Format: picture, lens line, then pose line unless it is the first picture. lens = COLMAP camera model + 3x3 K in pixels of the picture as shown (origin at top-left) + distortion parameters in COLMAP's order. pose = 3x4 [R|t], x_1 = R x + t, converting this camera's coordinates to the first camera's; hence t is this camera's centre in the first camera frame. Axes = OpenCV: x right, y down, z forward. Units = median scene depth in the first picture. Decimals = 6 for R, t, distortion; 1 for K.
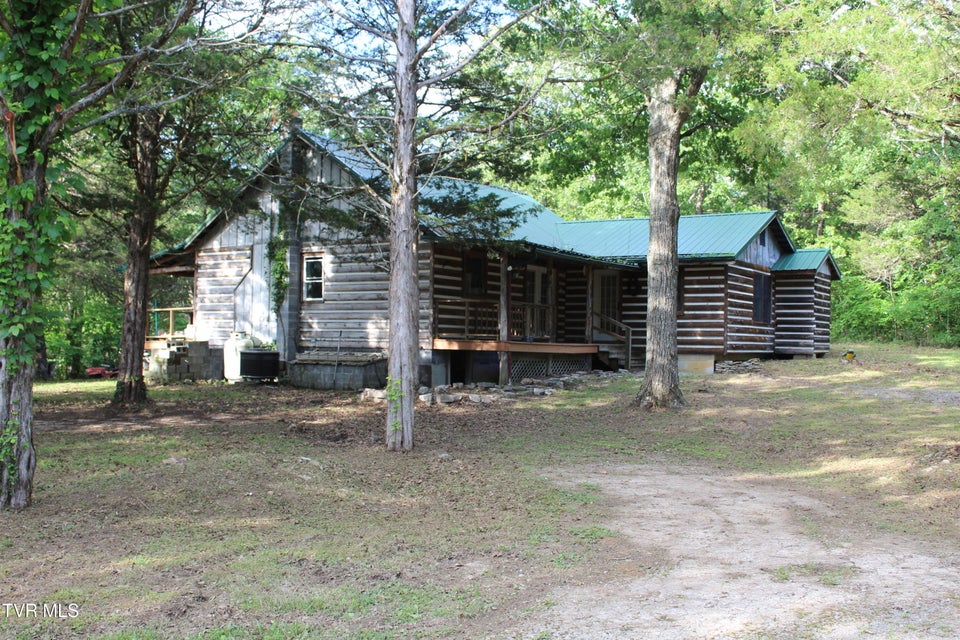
lens RADIAL K [[1027.8, 0, 482.2], [0, 1027.8, 303.0], [0, 0, 1]] dist [-0.034062, 0.005362]
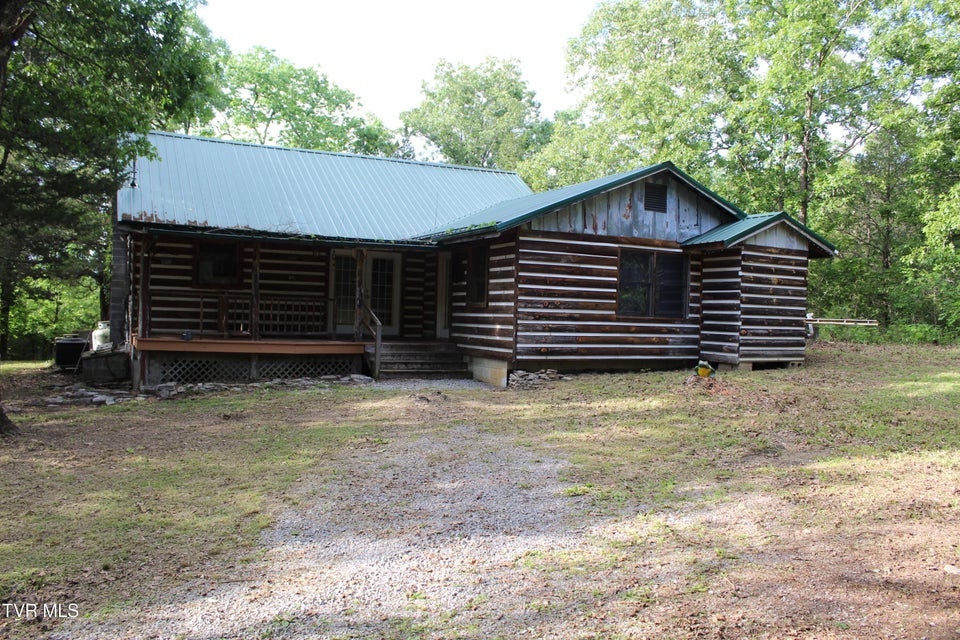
lens RADIAL K [[799.7, 0, 478.5], [0, 799.7, 312.6], [0, 0, 1]] dist [-0.166015, 0.148376]
pose [[0.836446, 0.006339, -0.548013, 0.545806], [0.006978, 0.999729, 0.022215, 0.002570], [0.548005, -0.022406, 0.836175, 0.534539]]
